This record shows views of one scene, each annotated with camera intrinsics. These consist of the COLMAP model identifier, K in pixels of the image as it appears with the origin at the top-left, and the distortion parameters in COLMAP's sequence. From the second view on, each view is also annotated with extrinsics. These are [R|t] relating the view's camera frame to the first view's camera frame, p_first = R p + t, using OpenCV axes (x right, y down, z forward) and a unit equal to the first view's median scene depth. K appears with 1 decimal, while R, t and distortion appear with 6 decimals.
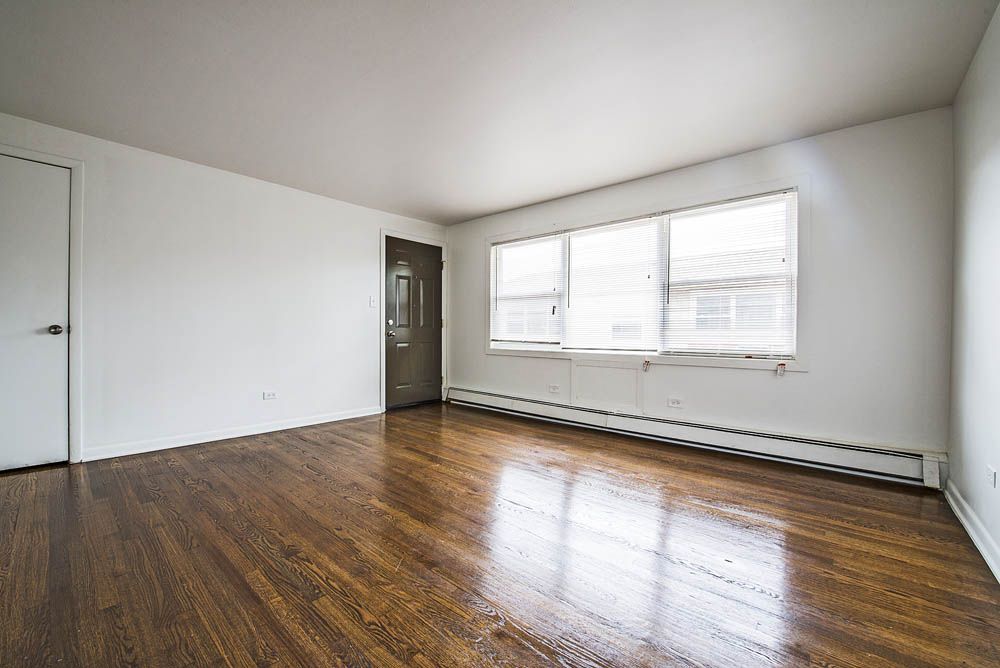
lens RADIAL K [[400.3, 0, 497.8], [0, 400.3, 337.7], [0, 0, 1]] dist [-0.006755, -0.004272]
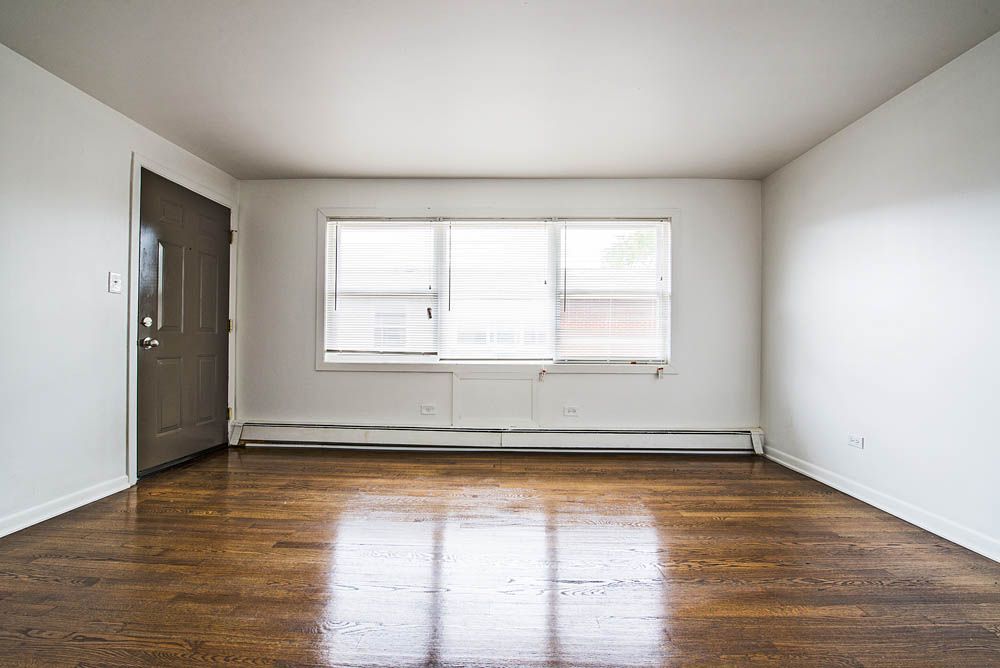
lens RADIAL K [[400.3, 0, 497.8], [0, 400.3, 337.7], [0, 0, 1]] dist [-0.006755, -0.004272]
pose [[0.769961, 0.005826, 0.638065, -0.316199], [0.006631, 0.999831, -0.017132, -0.004158], [-0.638057, 0.017422, 0.769792, 0.329741]]
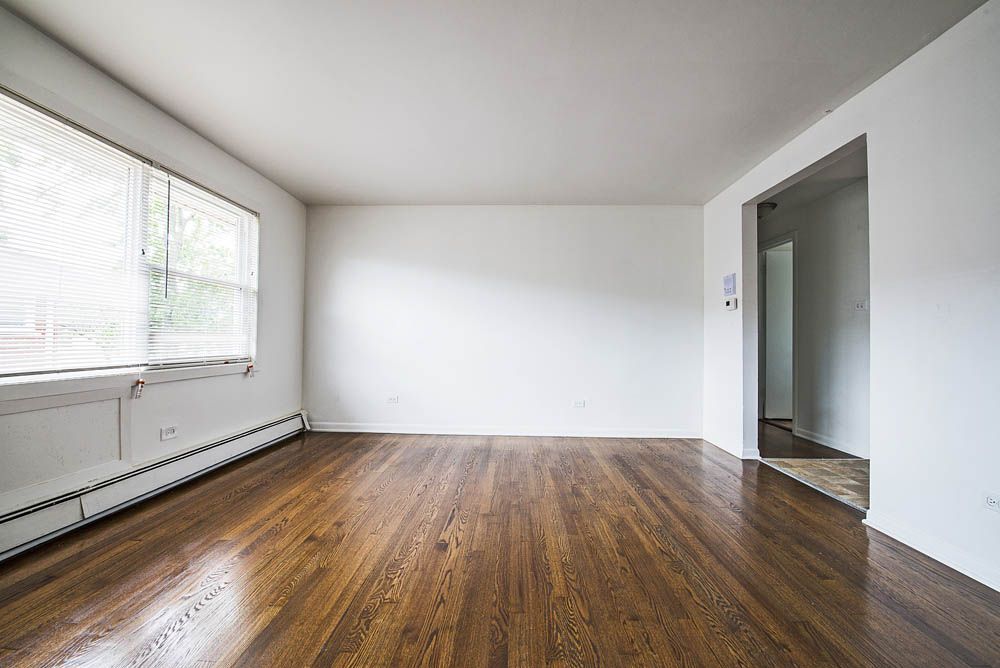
lens RADIAL K [[400.3, 0, 497.8], [0, 400.3, 337.7], [0, 0, 1]] dist [-0.006755, -0.004272]
pose [[-0.627390, -0.005122, 0.778688, -0.480554], [-0.001689, 0.999985, 0.005216, -0.016621], [-0.778703, 0.001957, -0.627389, 0.938569]]
